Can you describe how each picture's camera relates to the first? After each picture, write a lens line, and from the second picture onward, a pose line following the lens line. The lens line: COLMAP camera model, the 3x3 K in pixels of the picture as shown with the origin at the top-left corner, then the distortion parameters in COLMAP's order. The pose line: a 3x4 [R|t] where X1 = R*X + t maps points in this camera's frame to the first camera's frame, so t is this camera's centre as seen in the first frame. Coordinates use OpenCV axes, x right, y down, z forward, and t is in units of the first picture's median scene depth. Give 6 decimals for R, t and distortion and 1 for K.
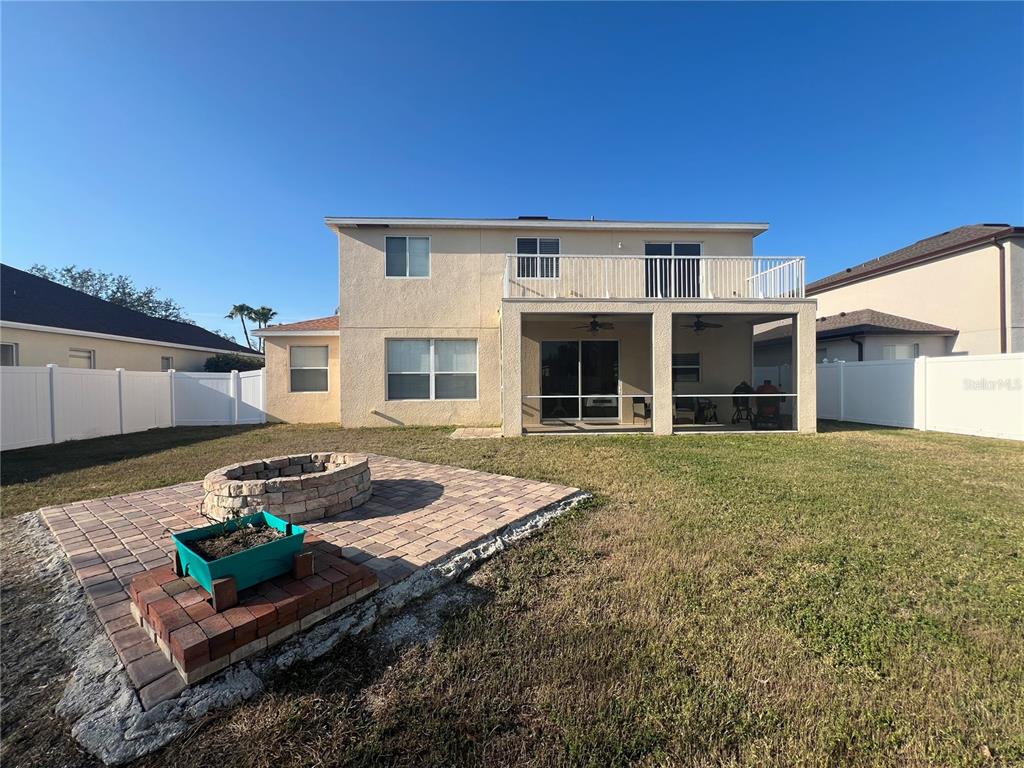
lens RADIAL K [[412.8, 0, 512.0], [0, 412.8, 384.0], [0, 0, 1]] dist [-0.000252, -0.000187]
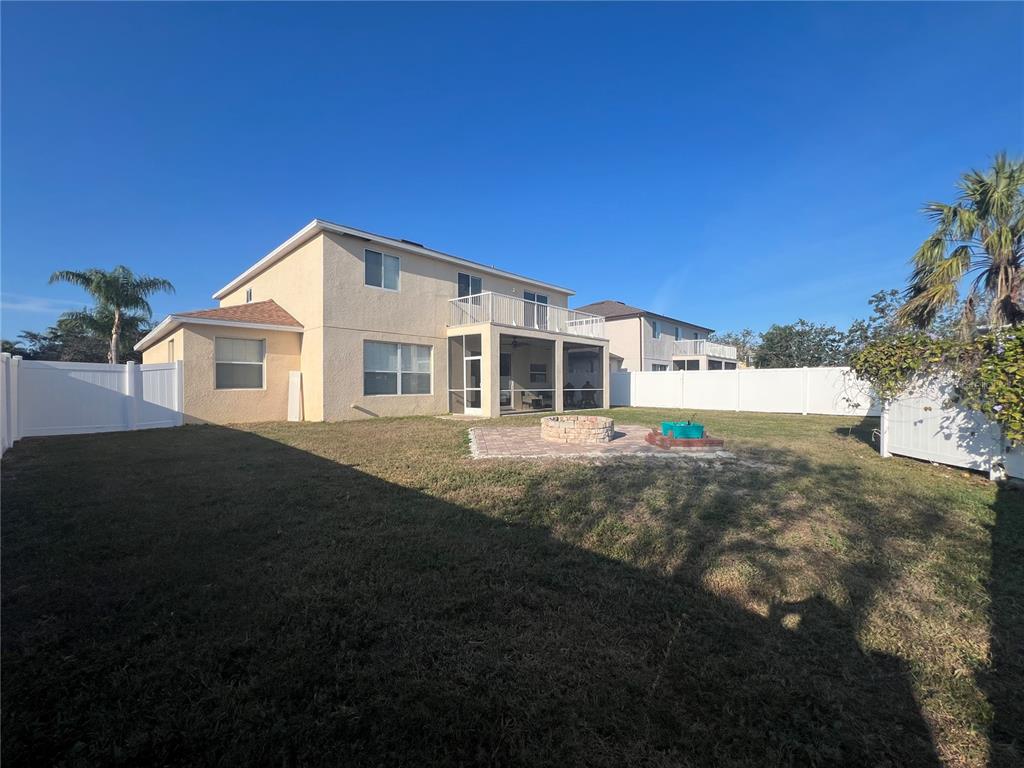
lens RADIAL K [[412.8, 0, 512.0], [0, 412.8, 384.0], [0, 0, 1]] dist [-0.000252, -0.000187]
pose [[0.729313, 0.008085, 0.684132, -0.765553], [-0.001551, 0.999947, -0.010164, 0.018704], [-0.684178, 0.006352, 0.729287, -0.081623]]
